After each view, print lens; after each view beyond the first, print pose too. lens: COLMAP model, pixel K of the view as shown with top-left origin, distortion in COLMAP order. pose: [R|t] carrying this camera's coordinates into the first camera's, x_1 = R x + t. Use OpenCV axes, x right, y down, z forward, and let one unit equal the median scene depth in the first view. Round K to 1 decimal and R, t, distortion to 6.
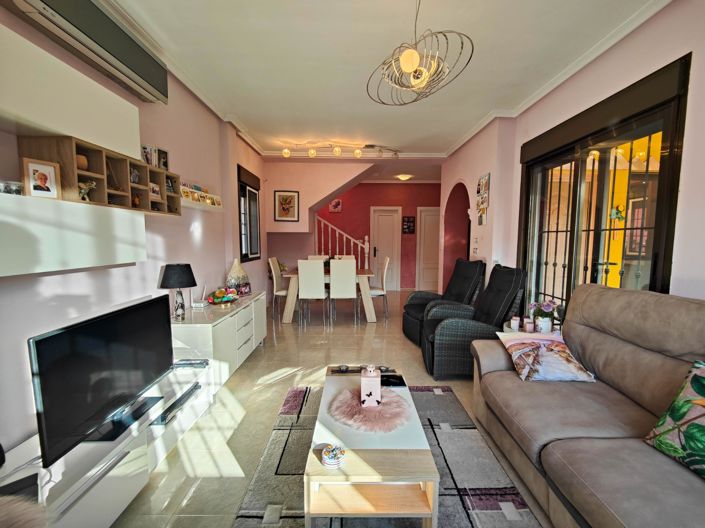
lens RADIAL K [[308.4, 0, 348.5], [0, 308.4, 269.2], [0, 0, 1]] dist [0.011564, -0.008135]
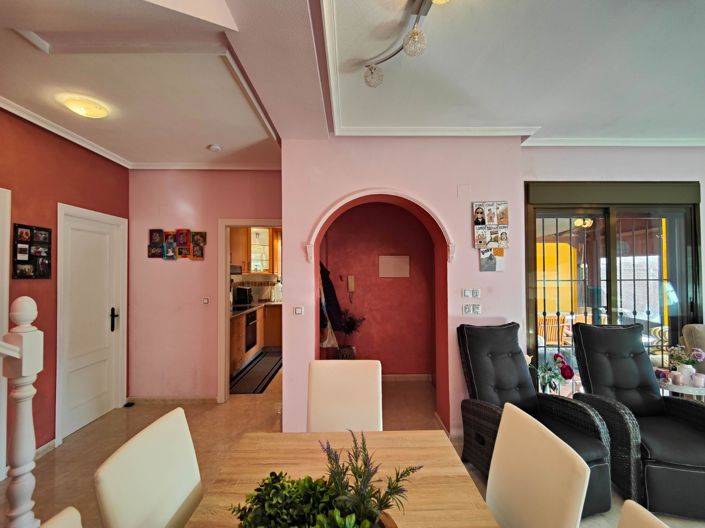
lens RADIAL K [[308.4, 0, 352.5], [0, 308.4, 264.7], [0, 0, 1]] dist [0.011564, -0.008135]
pose [[-0.015141, 0.025522, 0.999560, -0.277926], [0.102969, 0.994399, -0.023830, -0.184381], [-0.994569, 0.102563, -0.017684, 1.414525]]
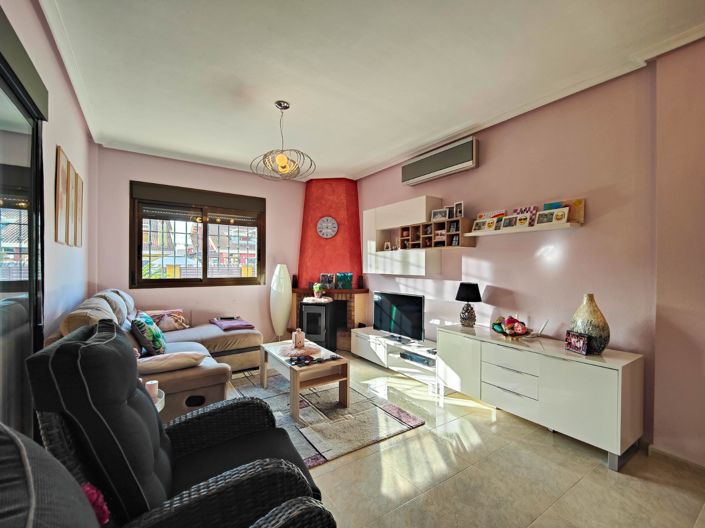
lens RADIAL K [[308.4, 0, 358.2], [0, 308.4, 266.5], [0, 0, 1]] dist [0.011564, -0.008135]
pose [[-0.819746, -0.003394, -0.572718, 0.382719], [-0.062351, 0.994568, 0.083351, -0.111298], [0.569324, 0.104036, -0.815504, 1.207029]]
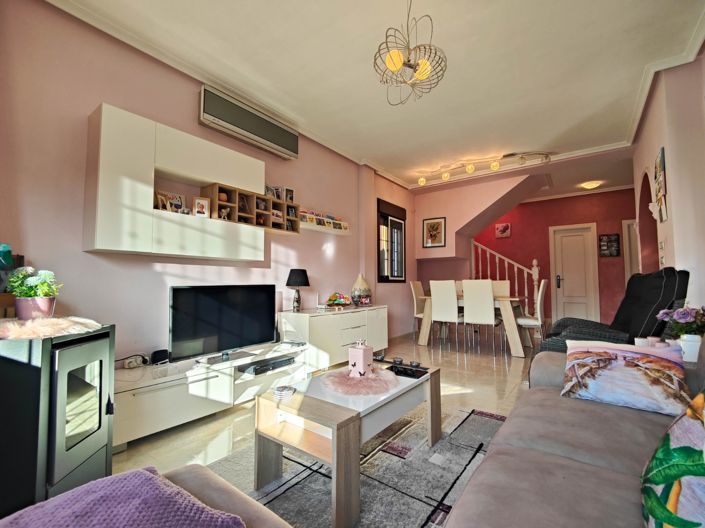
lens RADIAL K [[308.4, 0, 345.3], [0, 308.4, 266.7], [0, 0, 1]] dist [0.011564, -0.008135]
pose [[0.794632, -0.030899, -0.606304, 0.292876], [-0.058533, 0.990152, -0.127175, 0.088864], [0.604263, 0.136546, 0.784998, 0.047720]]
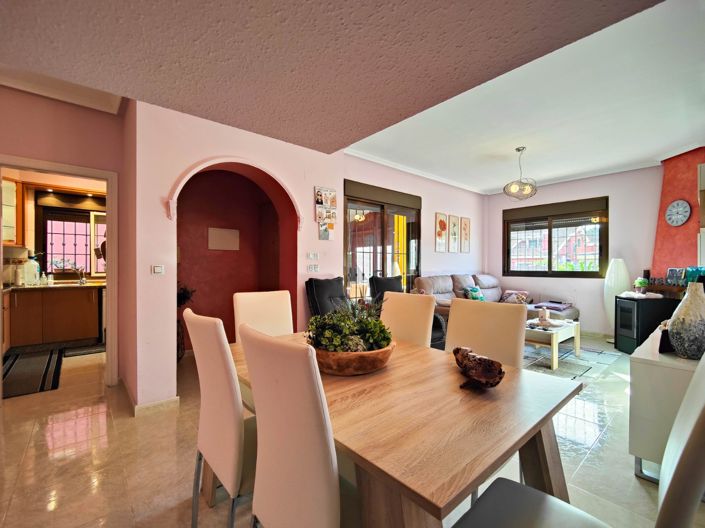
lens RADIAL K [[308.4, 0, 351.1], [0, 308.4, 267.0], [0, 0, 1]] dist [0.011564, -0.008135]
pose [[-0.658889, -0.002857, 0.752234, -0.345583], [0.071383, 0.995243, 0.066305, -0.124374], [-0.748845, 0.097385, -0.655551, 1.679661]]
